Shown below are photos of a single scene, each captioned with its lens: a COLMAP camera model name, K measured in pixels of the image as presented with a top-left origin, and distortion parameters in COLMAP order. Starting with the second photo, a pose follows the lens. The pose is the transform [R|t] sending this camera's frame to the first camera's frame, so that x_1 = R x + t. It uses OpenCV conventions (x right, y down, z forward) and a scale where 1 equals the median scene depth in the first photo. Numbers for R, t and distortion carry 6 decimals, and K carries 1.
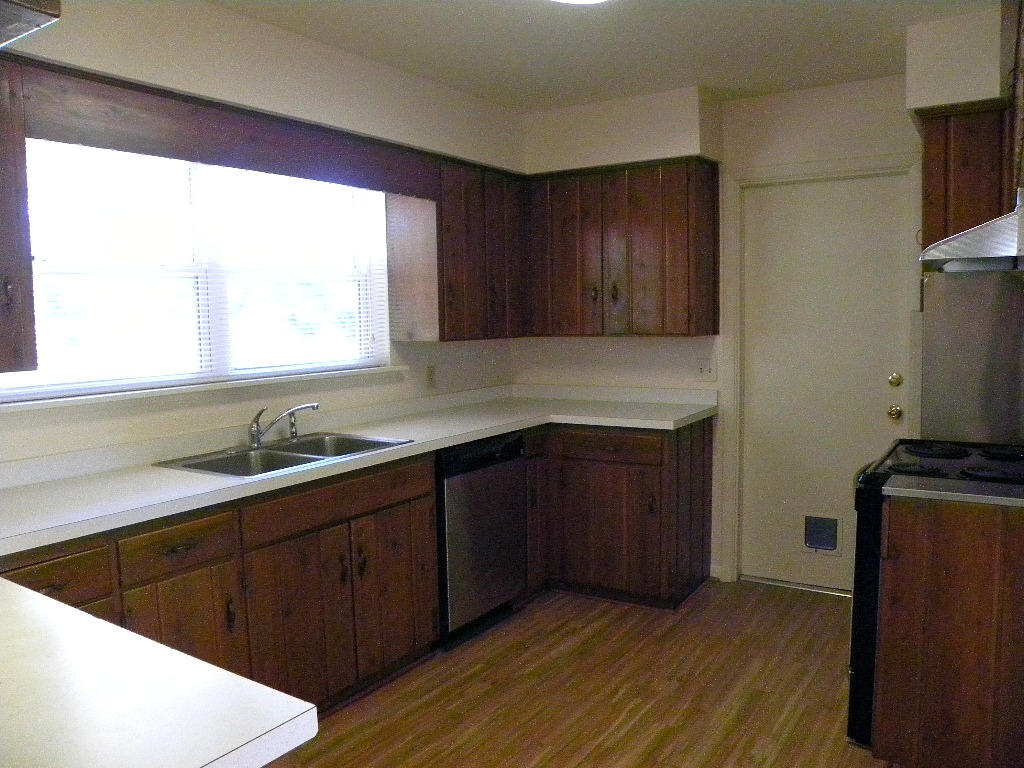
lens RADIAL K [[783.6, 0, 512.0], [0, 783.6, 384.0], [0, 0, 1]] dist [-0.030490, -0.000756]
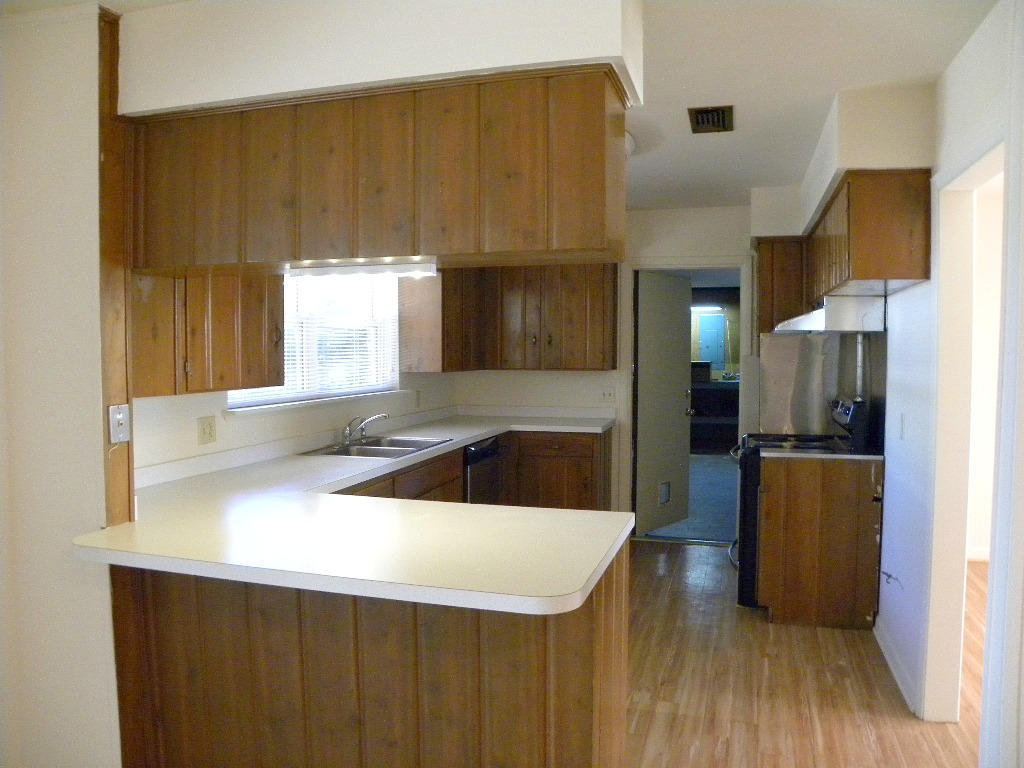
lens RADIAL K [[760.9, 0, 512.0], [0, 760.9, 384.0], [0, 0, 1]] dist [0.000986, 0.000210]
pose [[0.961812, 0.007430, 0.273609, -0.355983], [0.004758, 0.999027, -0.043854, 0.028178], [-0.273669, 0.043481, 0.960841, -0.352671]]
